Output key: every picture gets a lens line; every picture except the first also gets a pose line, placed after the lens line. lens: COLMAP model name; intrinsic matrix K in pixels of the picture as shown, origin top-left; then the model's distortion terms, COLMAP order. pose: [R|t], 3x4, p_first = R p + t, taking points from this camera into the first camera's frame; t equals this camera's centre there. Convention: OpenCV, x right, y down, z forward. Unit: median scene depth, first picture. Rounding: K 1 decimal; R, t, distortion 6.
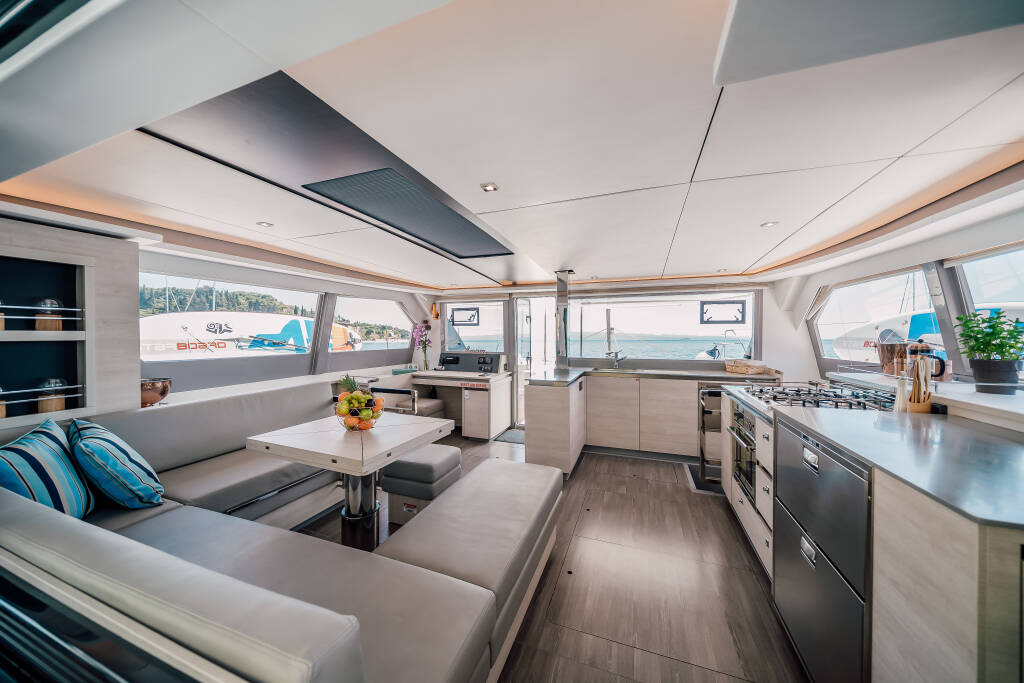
lens RADIAL K [[353.3, 0, 498.9], [0, 353.3, 336.4], [0, 0, 1]] dist [-0.005768, -0.000556]
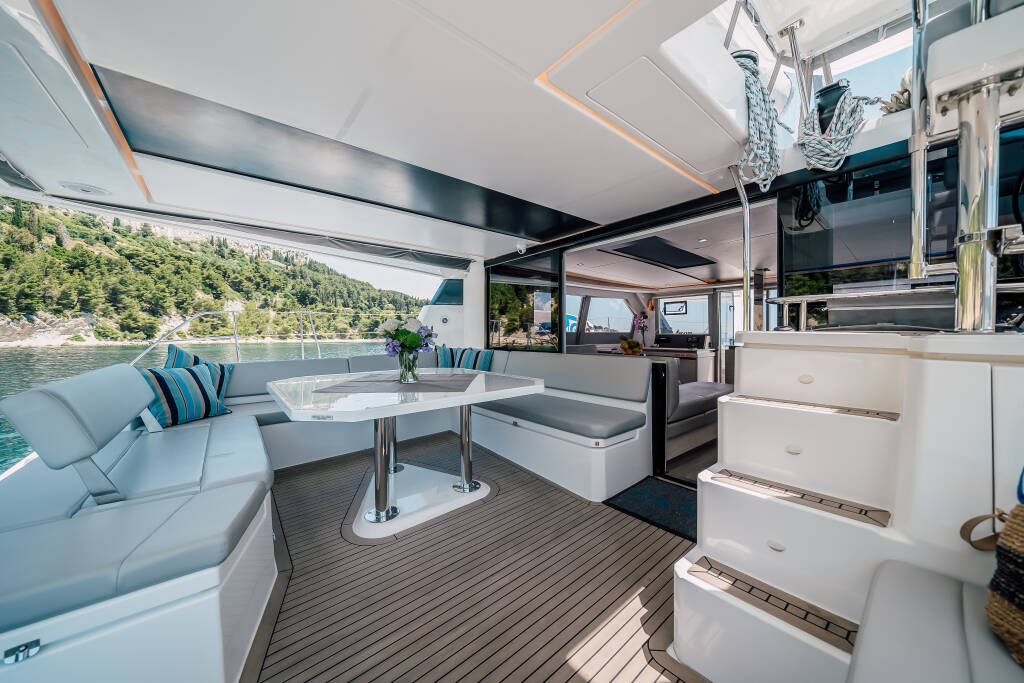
lens RADIAL K [[353.3, 0, 504.8], [0, 353.3, 338.8], [0, 0, 1]] dist [-0.005768, -0.000556]
pose [[0.875244, 0.001094, -0.483680, -0.015019], [0.002885, 0.999968, 0.007482, 0.053026], [0.483673, -0.007944, 0.875213, -0.523142]]
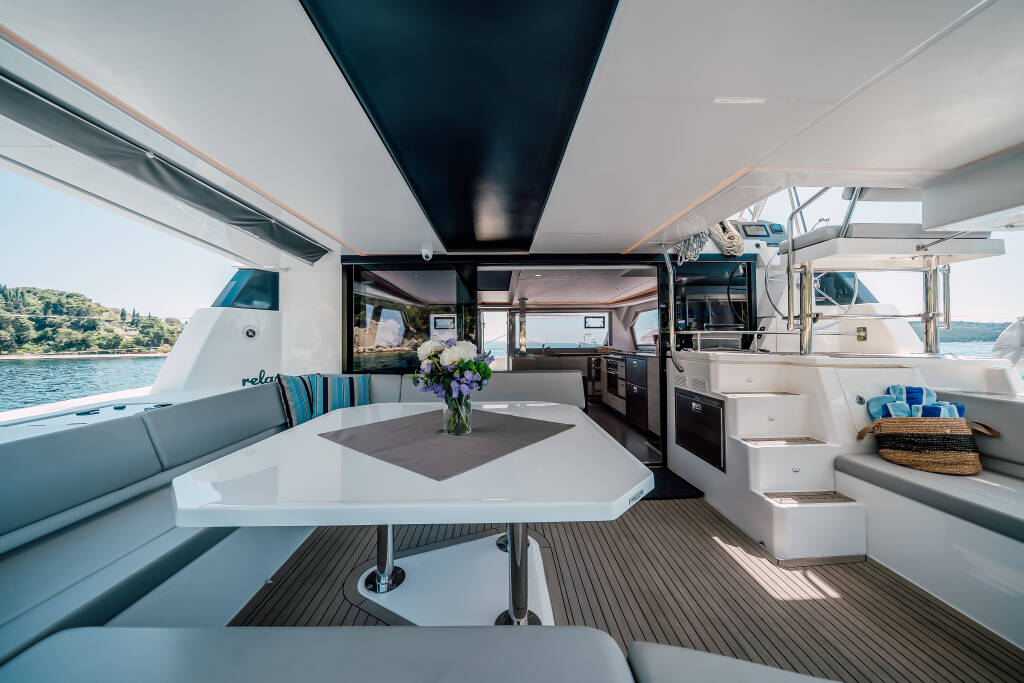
lens RADIAL K [[353.3, 0, 507.5], [0, 353.3, 342.2], [0, 0, 1]] dist [-0.005768, -0.000556]
pose [[0.921468, -0.011736, 0.388277, -0.463828], [0.014142, 0.999894, -0.003339, 0.032871], [-0.388197, 0.008568, 0.921537, -0.494474]]
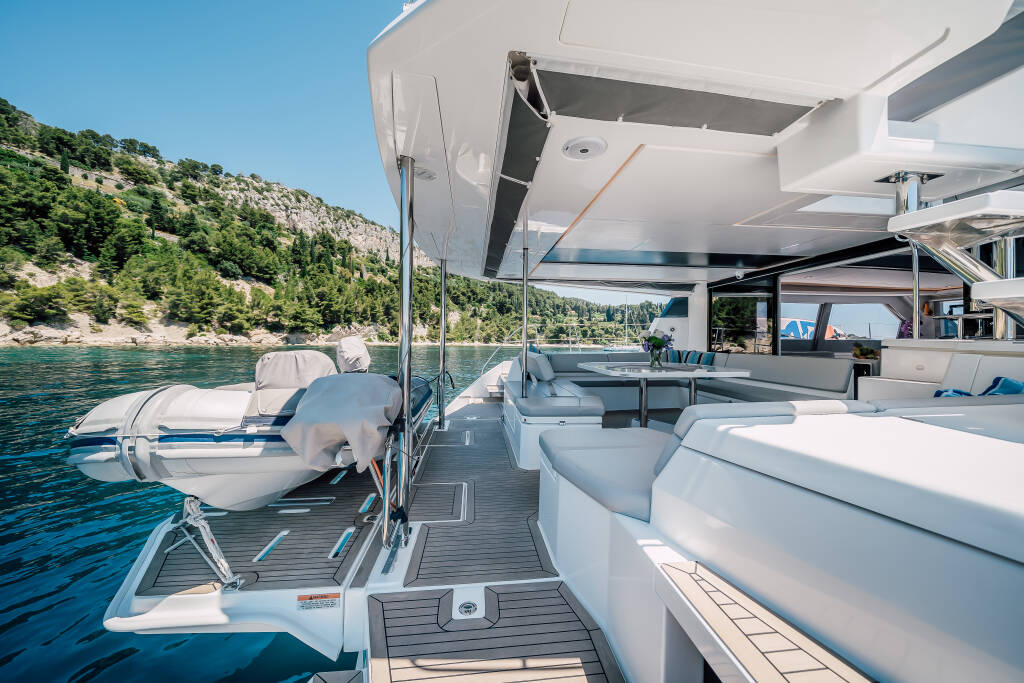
lens RADIAL K [[353.3, 0, 504.7], [0, 353.3, 333.8], [0, 0, 1]] dist [-0.005768, -0.000556]
pose [[0.465702, -0.012397, -0.884855, 0.215550], [-0.012392, 0.999712, -0.020528, 0.059182], [0.884855, 0.020525, 0.465414, -0.881434]]
